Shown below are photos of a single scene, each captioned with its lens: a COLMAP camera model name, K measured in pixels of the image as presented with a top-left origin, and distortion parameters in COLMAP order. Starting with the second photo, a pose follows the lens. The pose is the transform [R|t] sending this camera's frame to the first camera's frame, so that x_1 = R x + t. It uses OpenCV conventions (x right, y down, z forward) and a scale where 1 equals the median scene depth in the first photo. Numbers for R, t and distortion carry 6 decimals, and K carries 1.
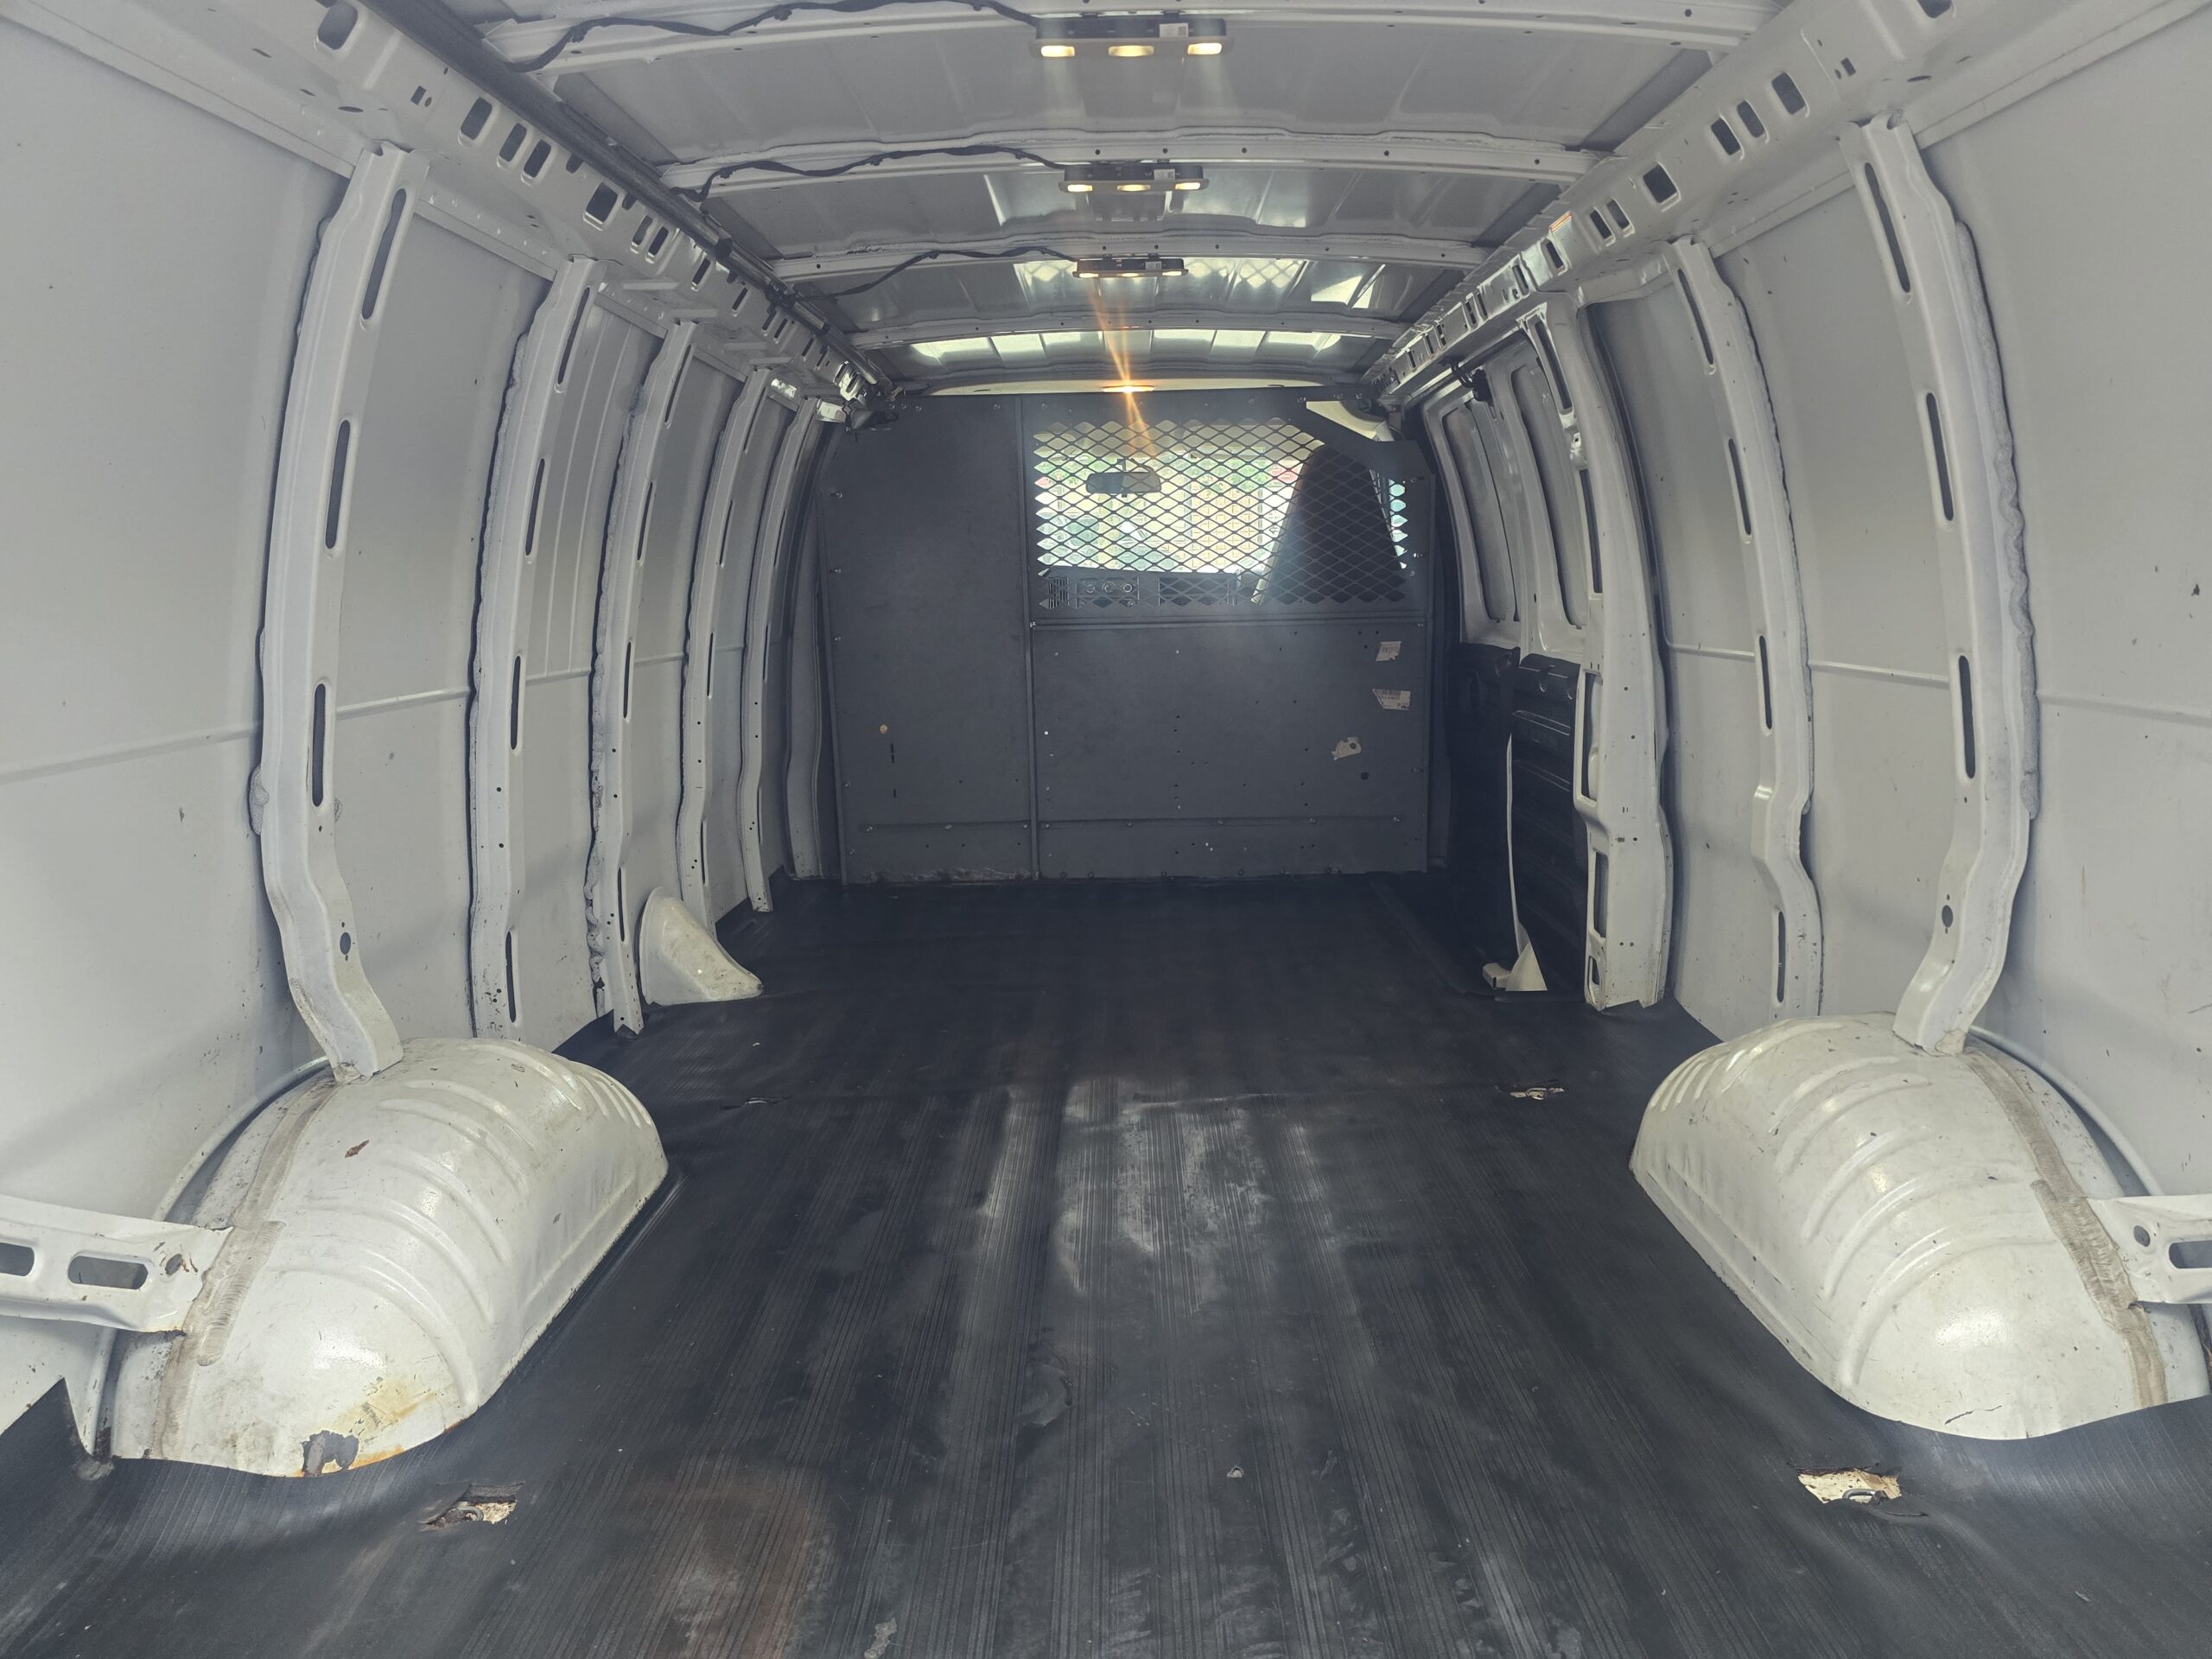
lens RADIAL K [[1471.3, 0, 1122.4], [0, 1471.3, 841.0], [0, 0, 1]] dist [0.049786, -0.048897]
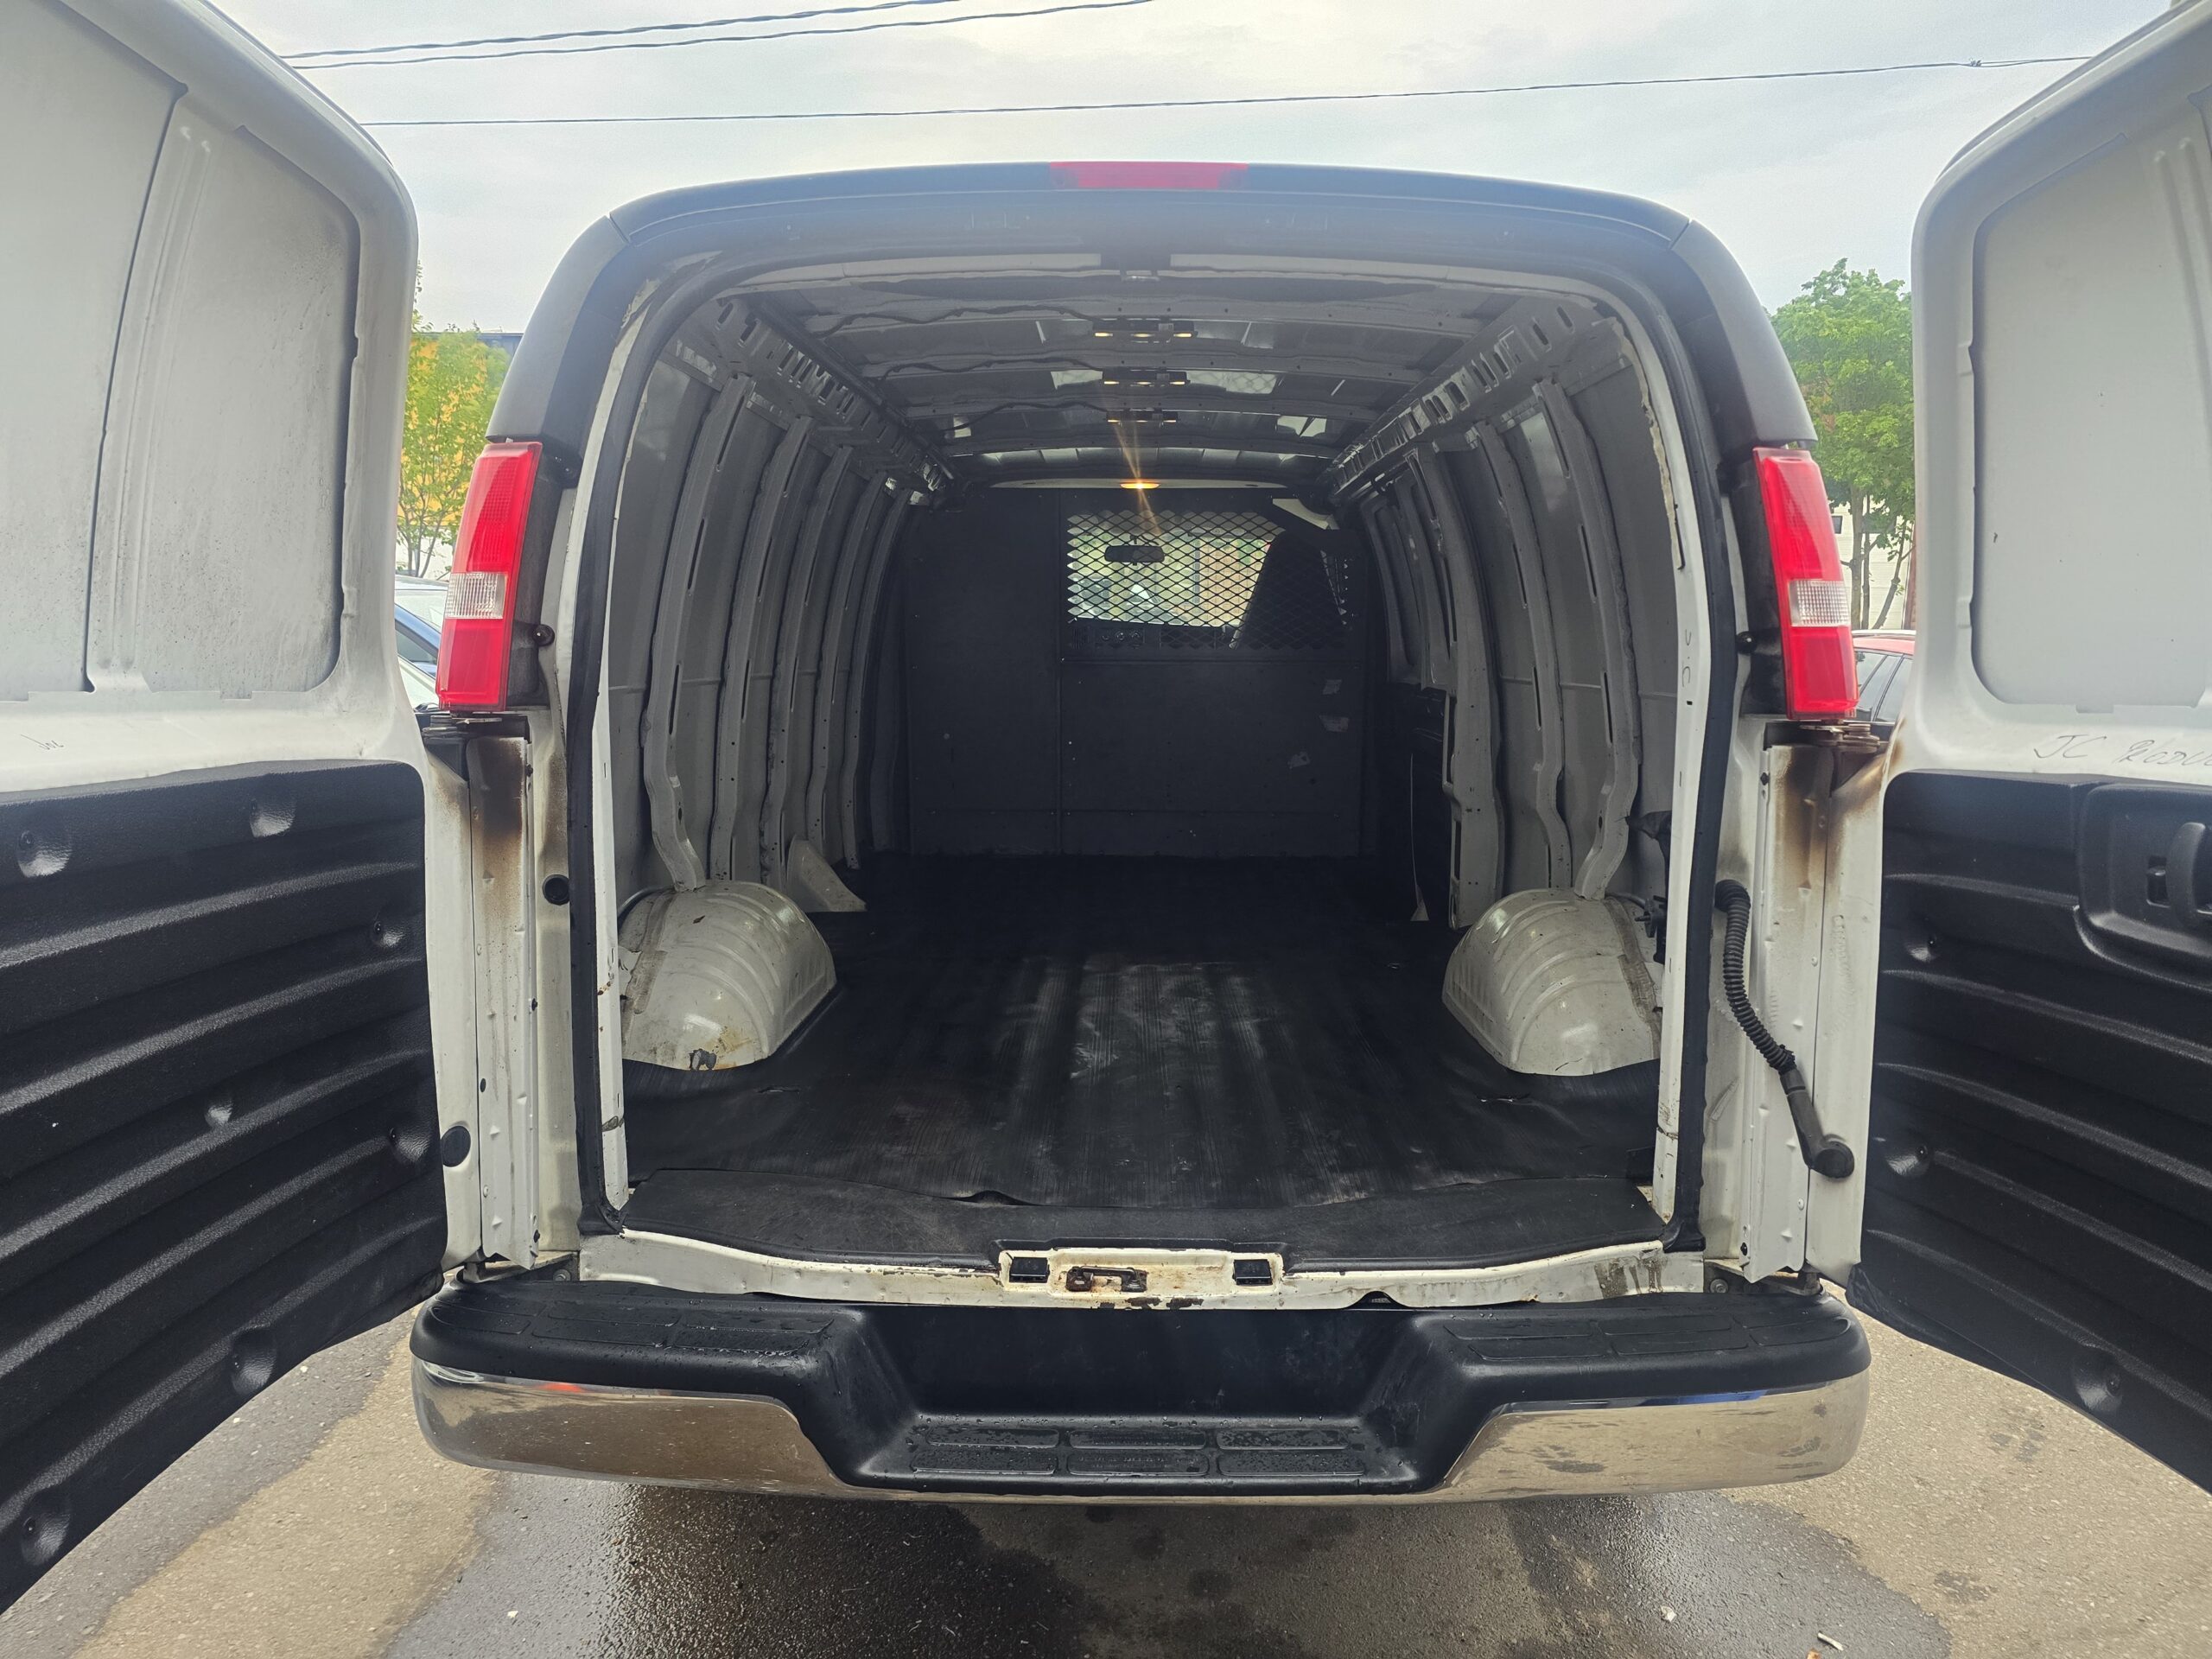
lens RADIAL K [[1471.3, 0, 1122.4], [0, 1471.3, 841.0], [0, 0, 1]] dist [0.049786, -0.048897]
pose [[0.999665, 0.025717, -0.003003, 0.001113], [-0.025818, 0.998842, -0.040593, 0.092589], [0.001955, 0.040657, 0.999171, -0.429201]]
